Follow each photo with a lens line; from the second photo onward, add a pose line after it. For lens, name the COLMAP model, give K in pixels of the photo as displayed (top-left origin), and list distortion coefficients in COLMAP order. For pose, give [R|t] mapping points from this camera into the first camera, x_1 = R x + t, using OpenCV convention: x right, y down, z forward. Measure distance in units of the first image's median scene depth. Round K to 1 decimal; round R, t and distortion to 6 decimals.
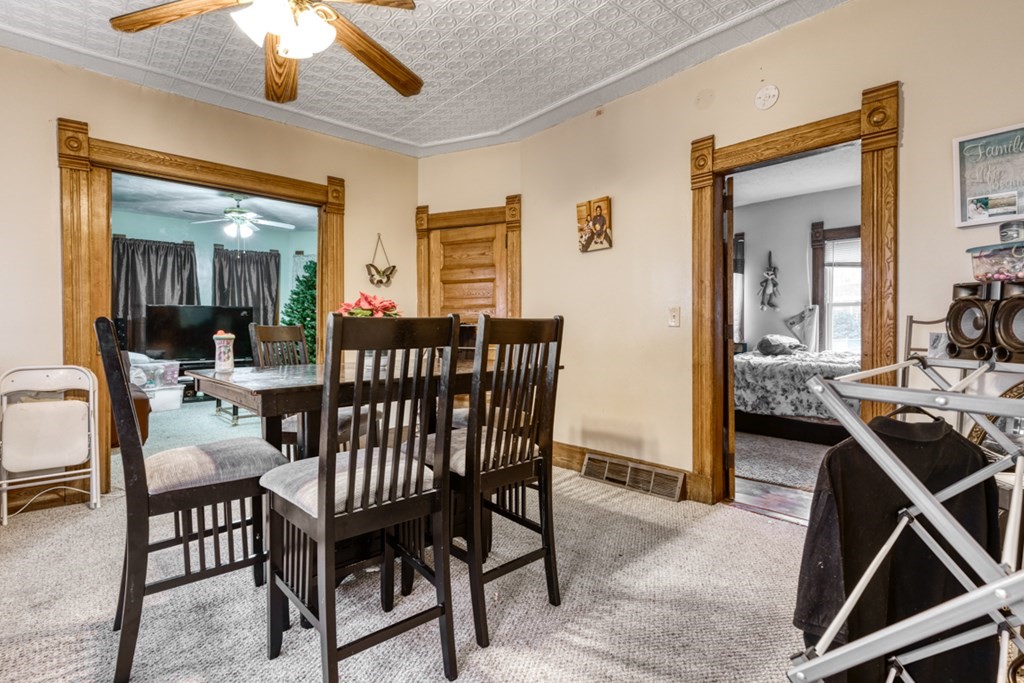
lens RADIAL K [[508.8, 0, 506.2], [0, 508.8, 338.0], [0, 0, 1]] dist [0.003289, 0.000487]
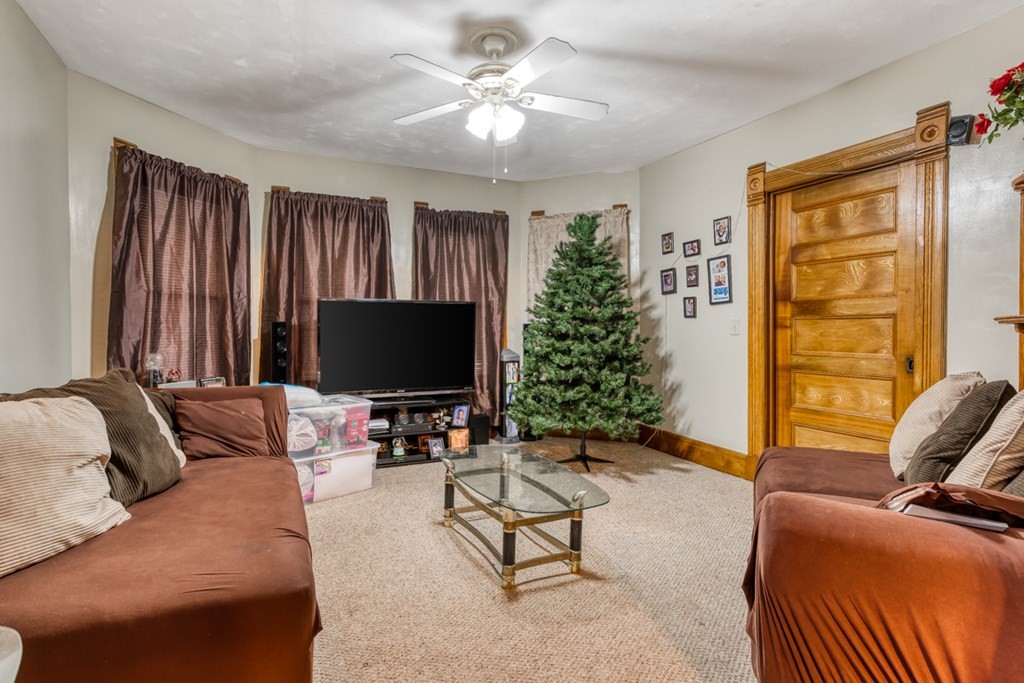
lens RADIAL K [[508.8, 0, 515.9], [0, 508.8, 342.6], [0, 0, 1]] dist [0.003289, 0.000487]
pose [[0.967936, -0.000852, -0.251195, -0.320776], [-0.000303, 0.999990, -0.004560, -0.011085], [0.251196, 0.004490, 0.967926, 0.464376]]
